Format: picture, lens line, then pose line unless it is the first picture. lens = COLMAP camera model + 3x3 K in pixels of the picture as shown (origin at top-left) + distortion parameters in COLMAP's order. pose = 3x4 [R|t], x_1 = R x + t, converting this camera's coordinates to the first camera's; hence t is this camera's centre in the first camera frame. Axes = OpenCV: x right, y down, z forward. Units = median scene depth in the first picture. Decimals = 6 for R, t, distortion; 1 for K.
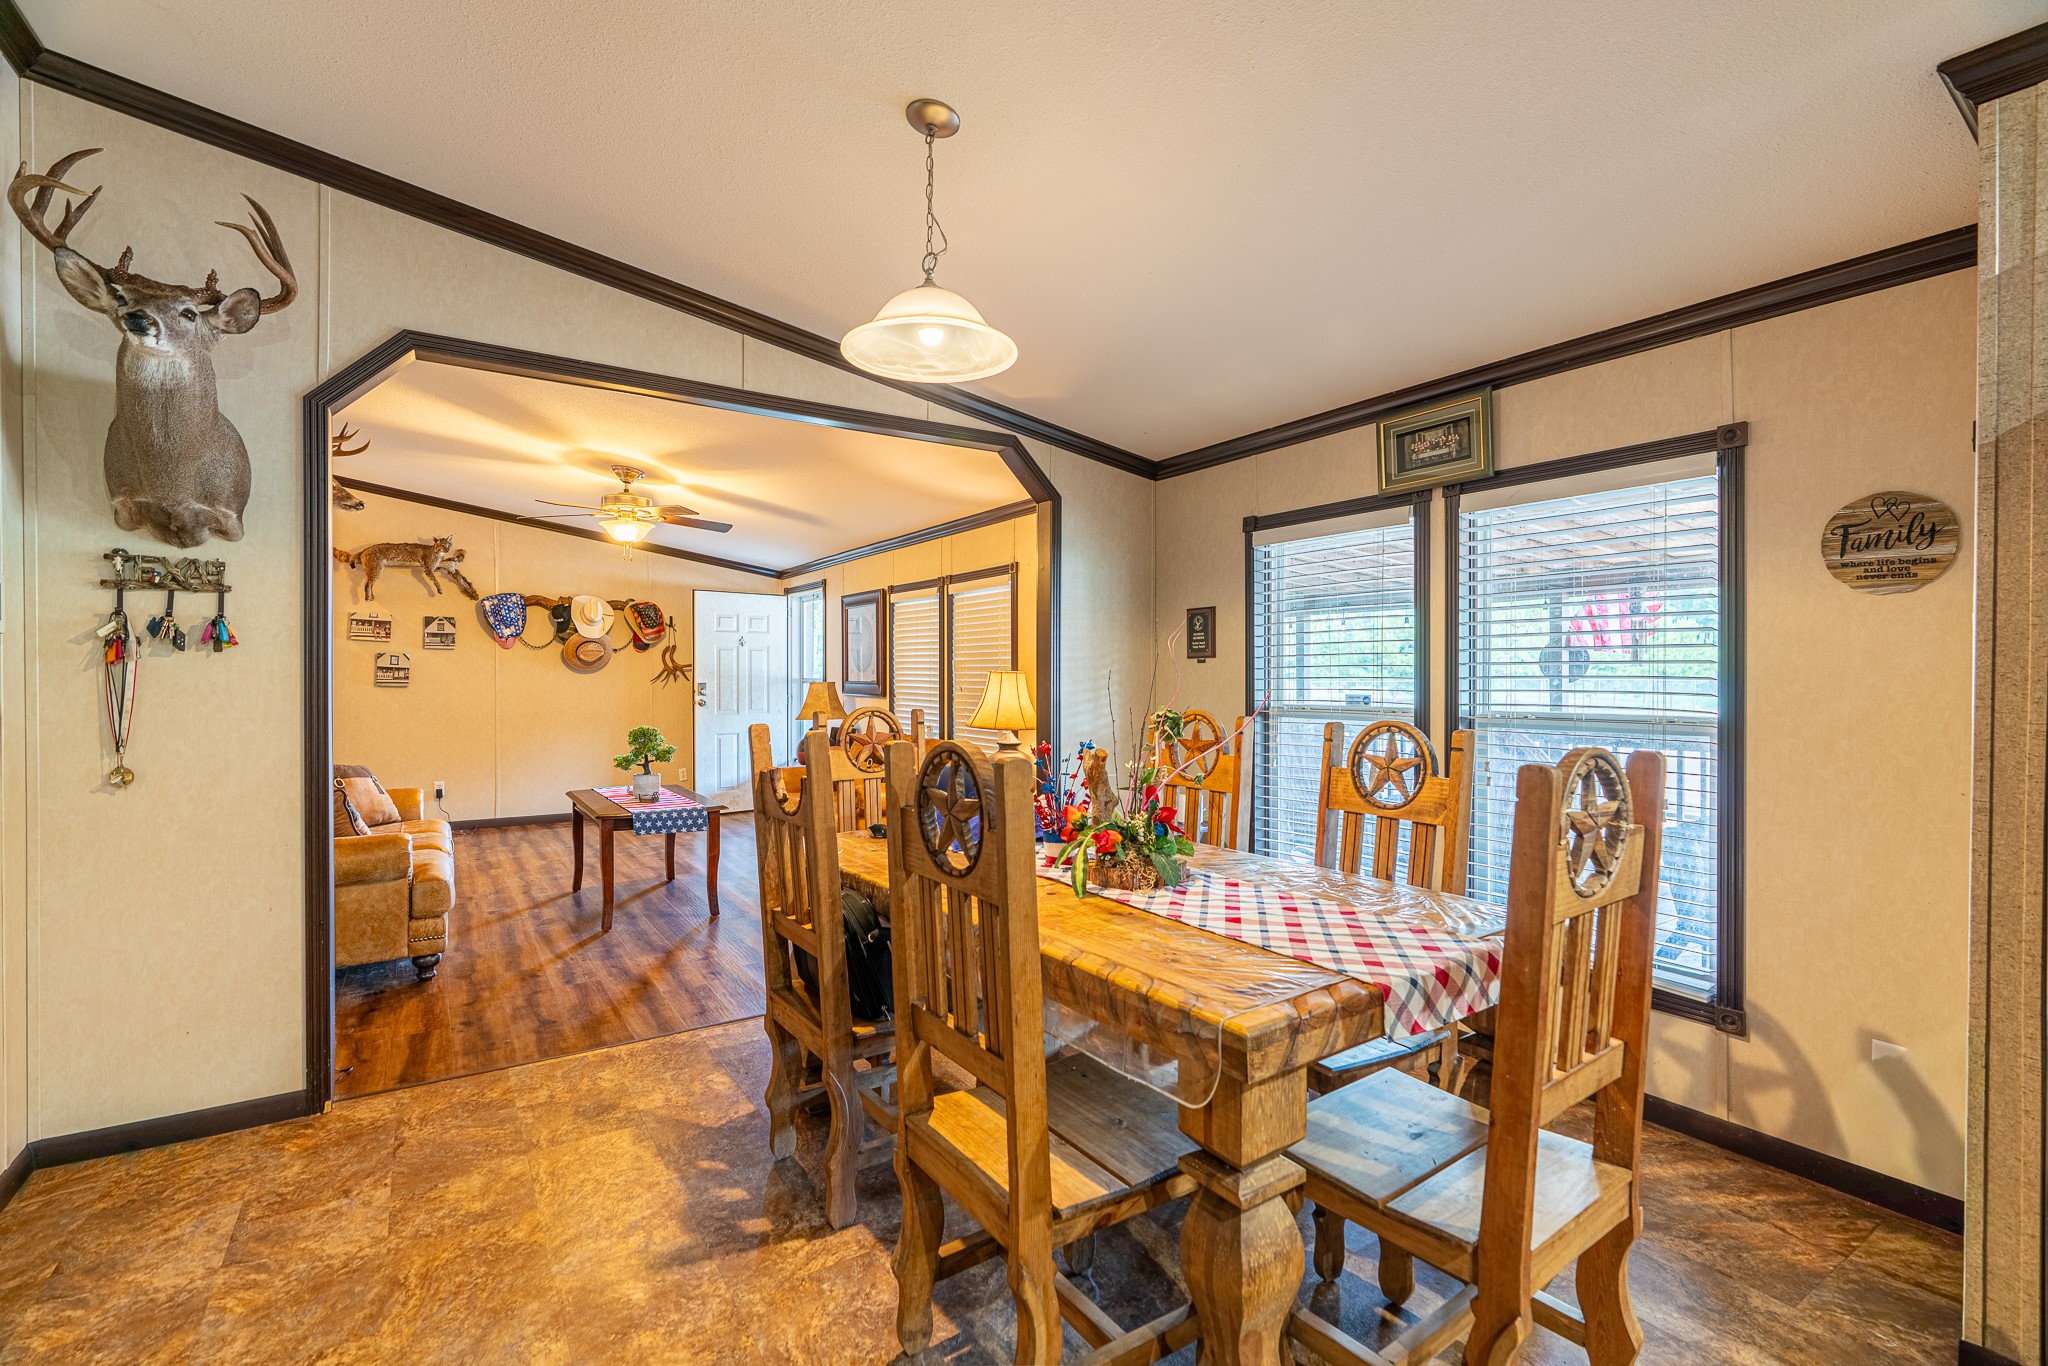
lens RADIAL K [[923.8, 0, 1024.0], [0, 923.8, 683.0], [0, 0, 1]] dist [0.001095, 0.000234]
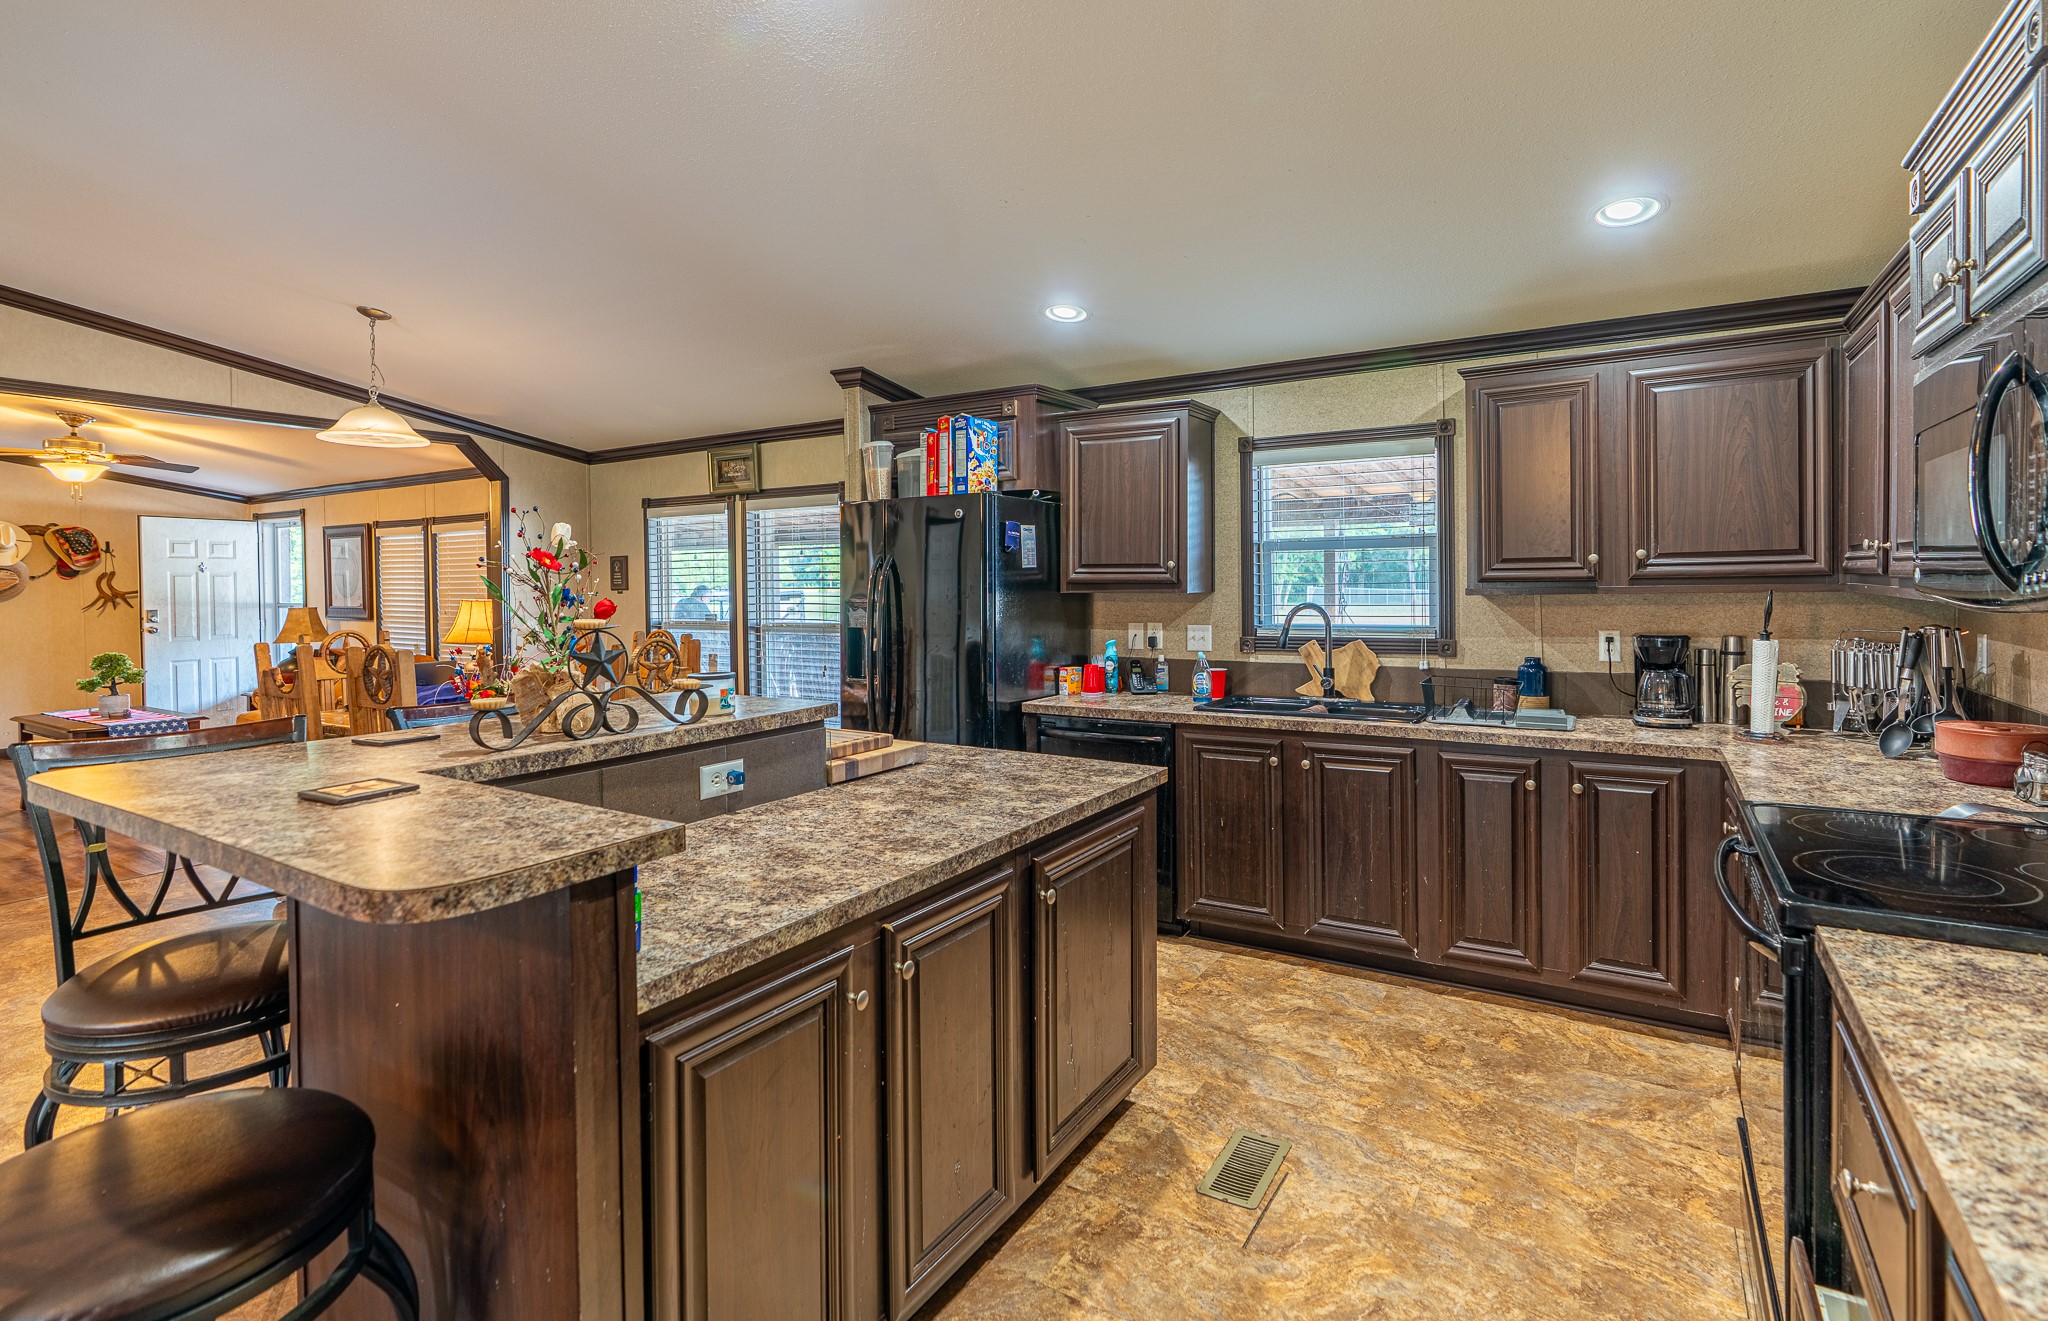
lens RADIAL K [[992.3, 0, 1025.1], [0, 992.3, 599.2], [0, 0, 1]] dist [0.020111, 0.000055]
pose [[0.915873, -0.015426, 0.401172, 0.106484], [0.012812, 0.999876, 0.009198, -0.014057], [-0.401264, -0.003284, 0.915957, -0.517038]]
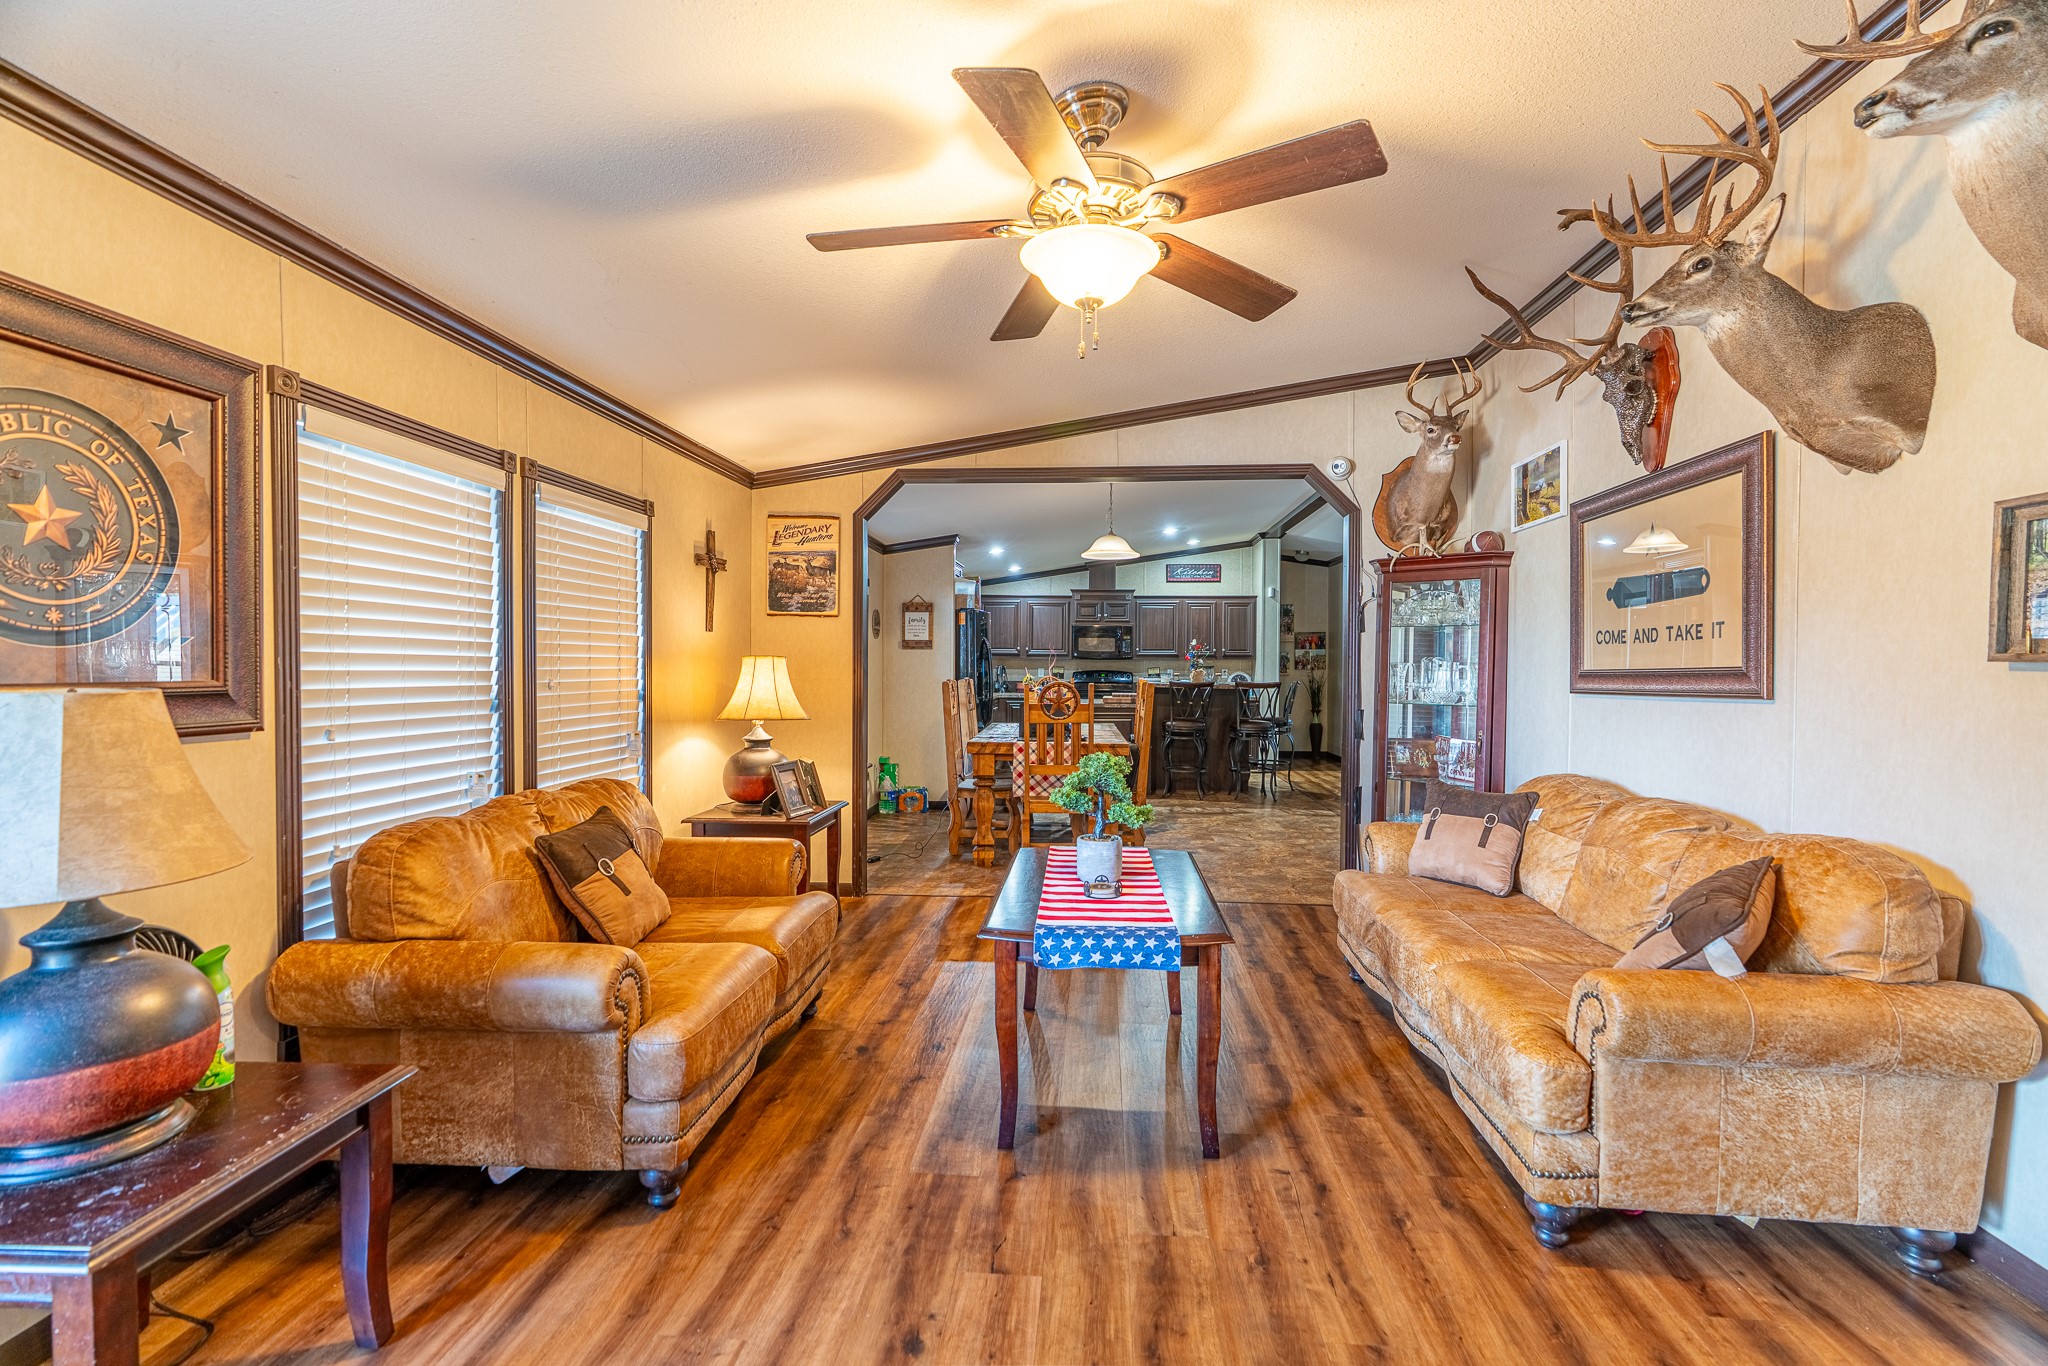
lens RADIAL K [[923.8, 0, 1024.0], [0, 923.8, 683.0], [0, 0, 1]] dist [0.001095, 0.000234]
pose [[-0.777105, -0.011305, 0.629270, -0.630820], [0.005454, 0.999680, 0.024695, -0.006698], [-0.629348, 0.022622, -0.776795, 1.283299]]
